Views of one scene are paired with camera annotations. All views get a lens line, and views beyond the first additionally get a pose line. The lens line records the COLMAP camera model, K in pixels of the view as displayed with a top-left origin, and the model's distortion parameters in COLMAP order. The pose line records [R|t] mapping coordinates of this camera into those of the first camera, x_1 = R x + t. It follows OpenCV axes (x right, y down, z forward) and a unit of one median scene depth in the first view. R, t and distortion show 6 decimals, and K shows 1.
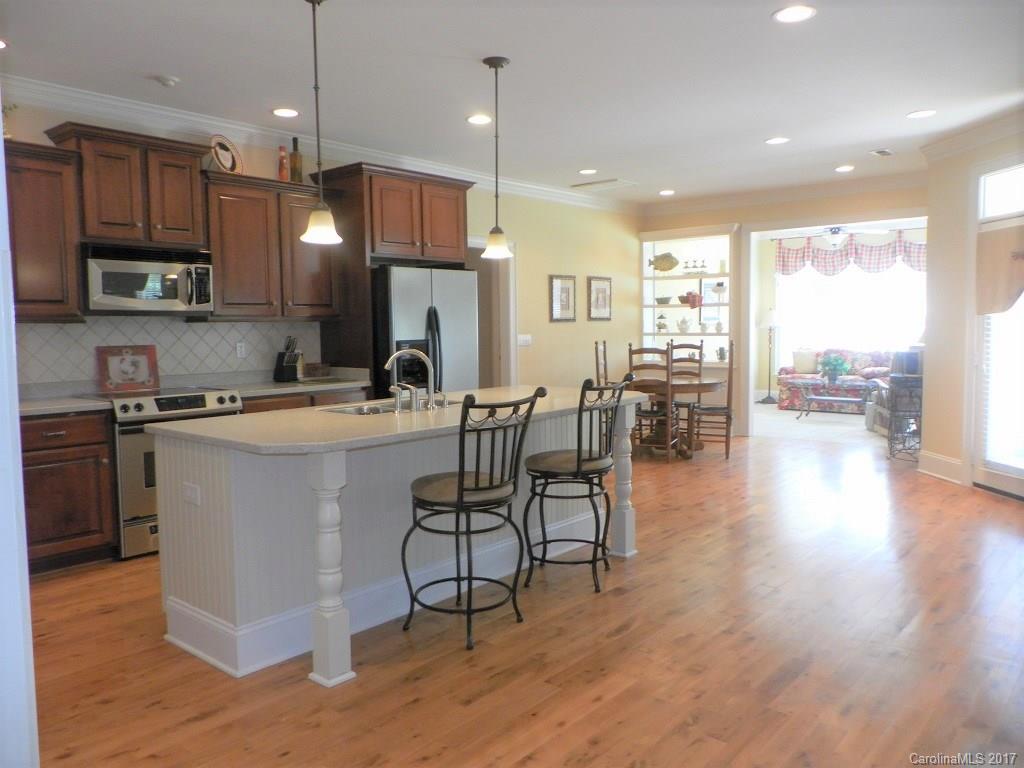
lens RADIAL K [[770.5, 0, 509.9], [0, 770.5, 378.9], [0, 0, 1]] dist [0.006457, -0.030062]
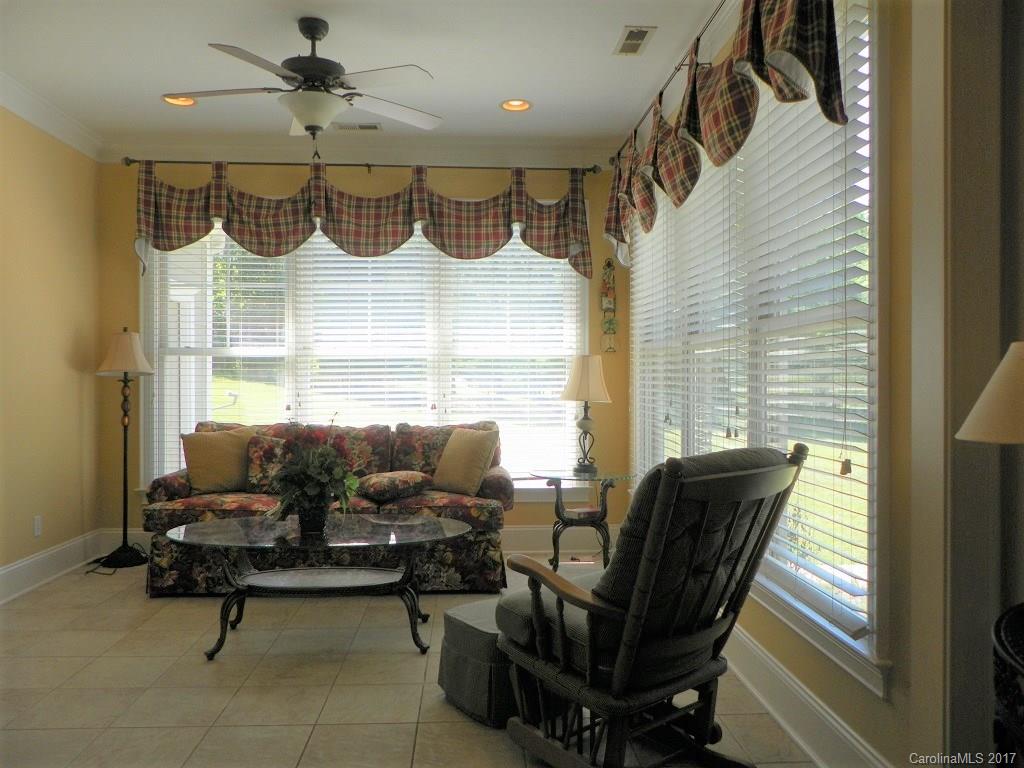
lens RADIAL K [[770.5, 0, 514.2], [0, 770.5, 383.0], [0, 0, 1]] dist [0.006457, -0.030062]
pose [[0.716612, 0.011329, 0.697380, 0.190508], [0.038503, 0.997701, -0.055773, -0.030190], [-0.696408, 0.066819, 0.714528, 0.536965]]
